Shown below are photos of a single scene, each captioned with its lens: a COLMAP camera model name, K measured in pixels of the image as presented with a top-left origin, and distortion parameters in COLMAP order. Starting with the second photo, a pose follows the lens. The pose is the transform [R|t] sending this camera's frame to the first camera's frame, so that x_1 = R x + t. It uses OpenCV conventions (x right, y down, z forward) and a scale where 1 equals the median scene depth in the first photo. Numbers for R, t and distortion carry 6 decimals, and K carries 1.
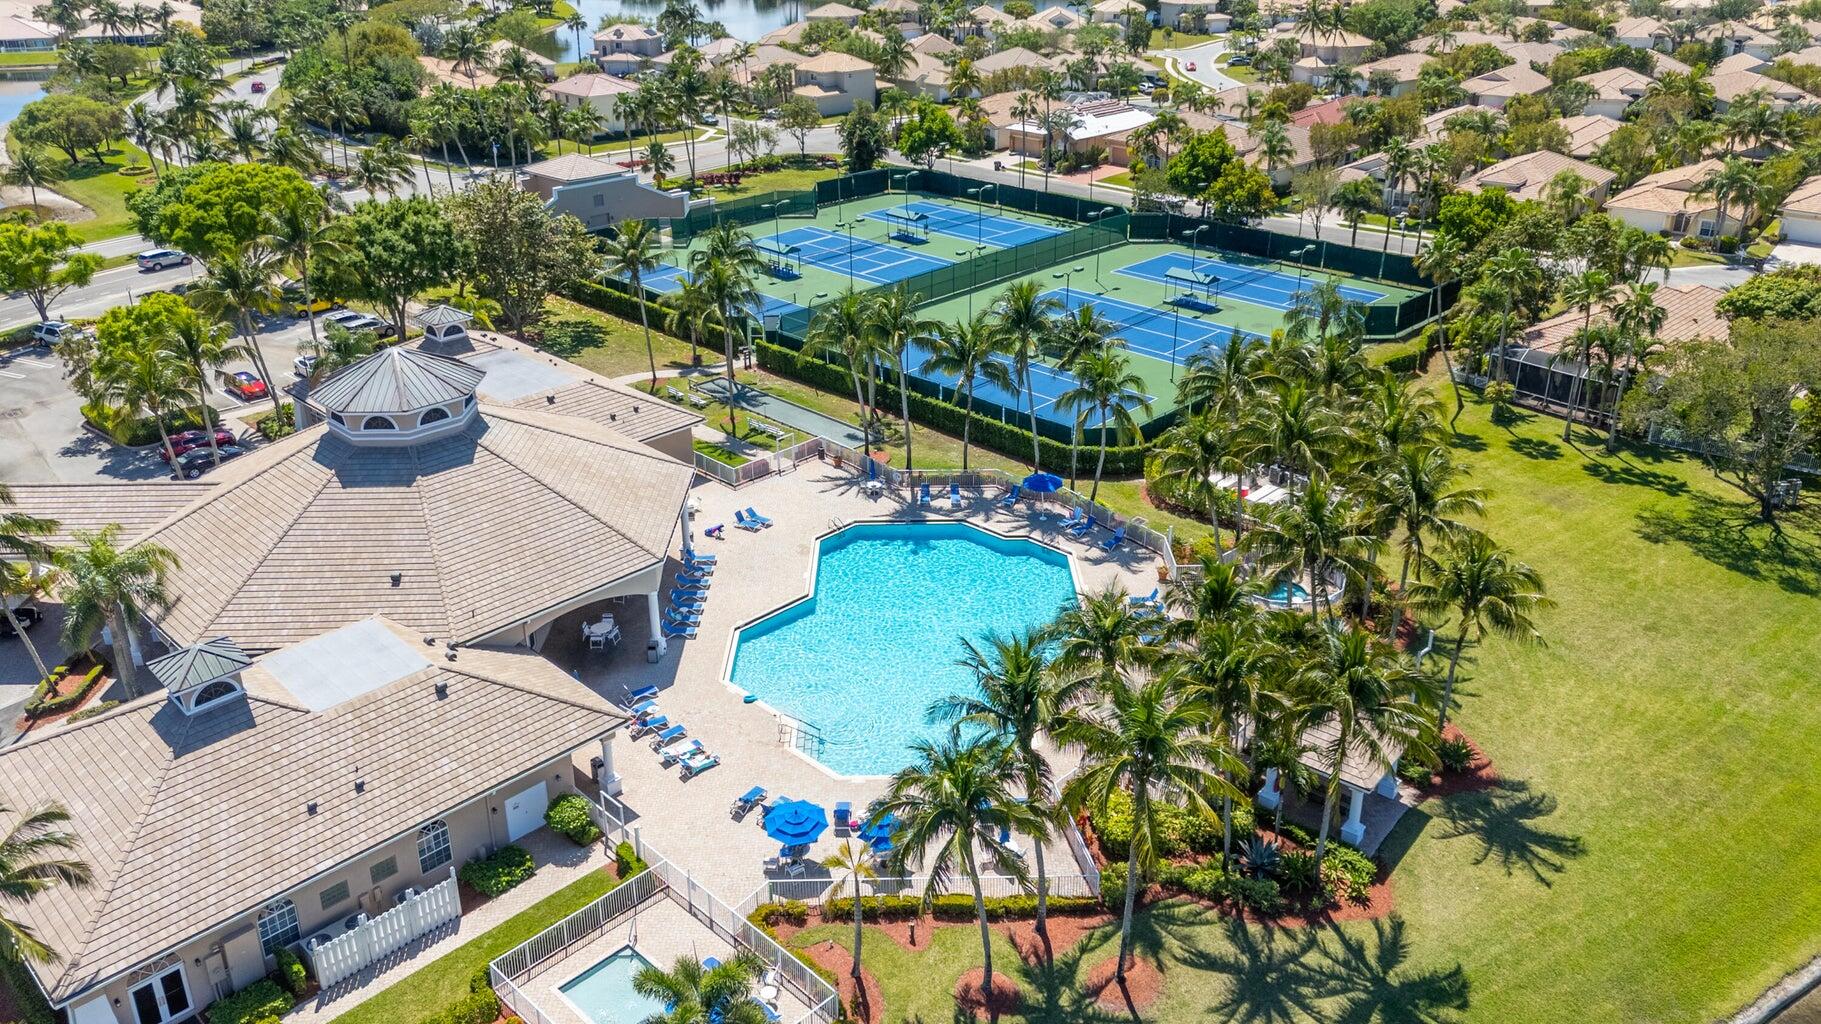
lens RADIAL K [[1330.0, 0, 901.6], [0, 1330.0, 514.6], [0, 0, 1]] dist [0.120340, -0.165640]
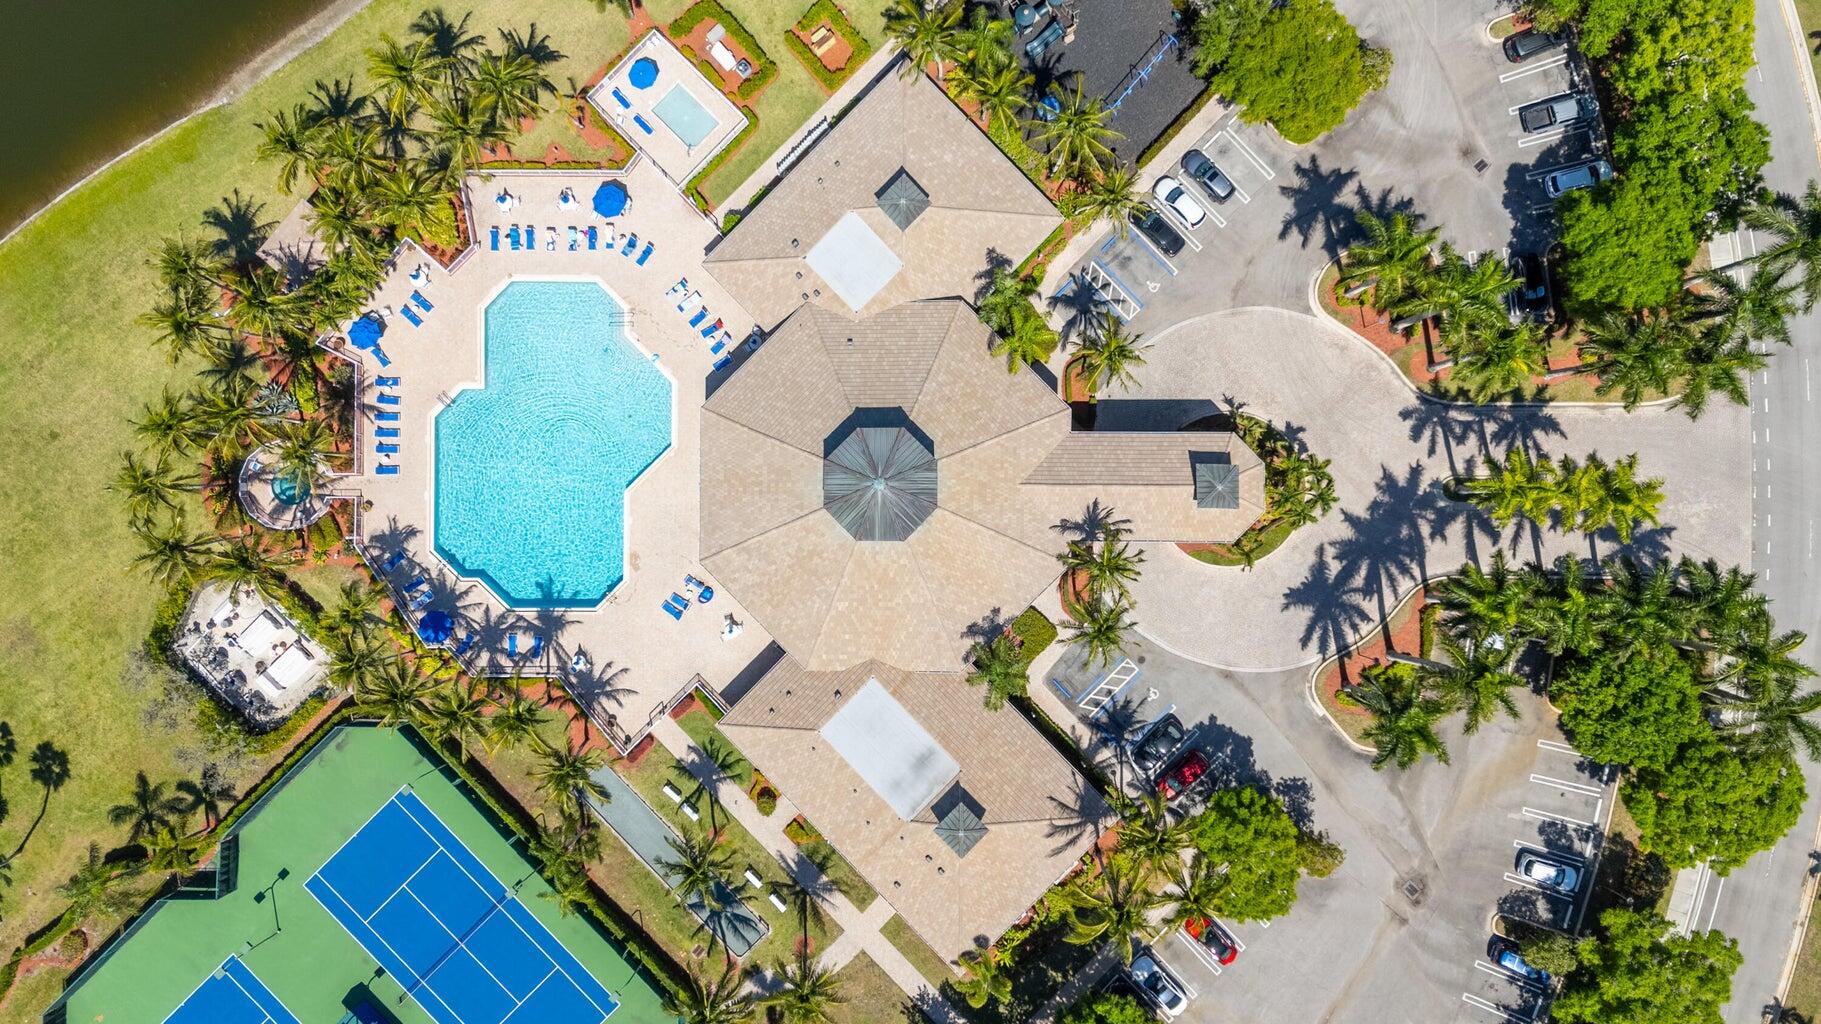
lens RADIAL K [[1375.1, 0, 914.7], [0, 1375.1, 519.0], [0, 0, 1]] dist [0.072307, -0.051720]
pose [[-0.999474, -0.009065, 0.031126, -0.372956], [0.032040, -0.422692, 0.905707, -1.119160], [0.004947, 0.906228, 0.422760, 0.372578]]
